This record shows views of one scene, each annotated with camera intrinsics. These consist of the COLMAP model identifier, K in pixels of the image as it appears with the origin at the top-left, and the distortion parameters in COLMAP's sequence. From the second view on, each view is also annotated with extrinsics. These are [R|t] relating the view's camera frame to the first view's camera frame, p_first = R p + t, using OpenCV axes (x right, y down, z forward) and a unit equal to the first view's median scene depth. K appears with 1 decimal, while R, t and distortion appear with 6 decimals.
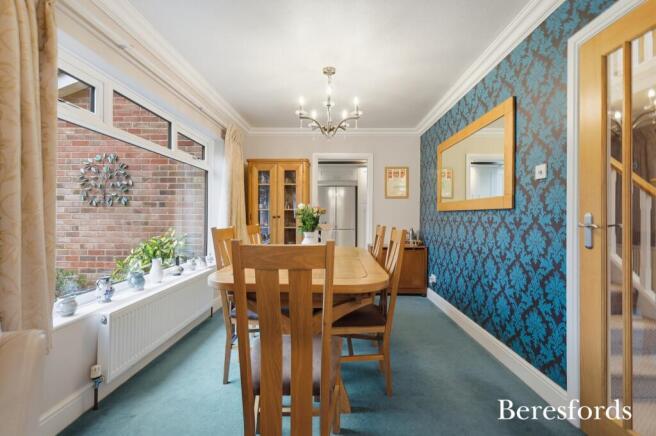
lens RADIAL K [[287.4, 0, 327.3], [0, 287.4, 218.9], [0, 0, 1]] dist [0.001607, -0.000494]
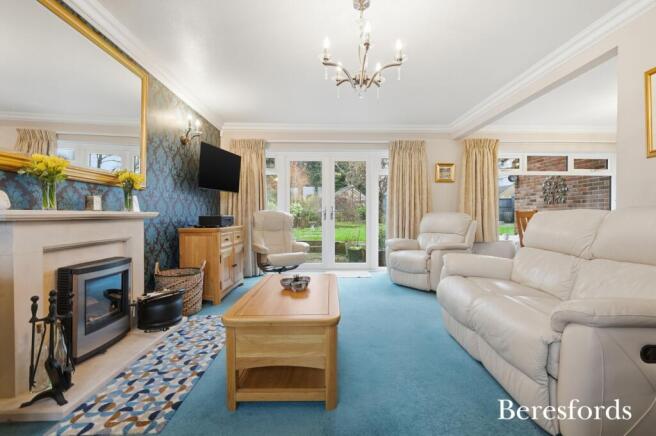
lens RADIAL K [[287.4, 0, 327.6], [0, 287.4, 216.6], [0, 0, 1]] dist [0.001607, -0.000494]
pose [[0.023622, 0.003122, -0.999716, 0.944243], [0.001844, 0.999993, 0.003167, 0.025522], [0.999719, -0.001918, 0.023616, -0.416748]]
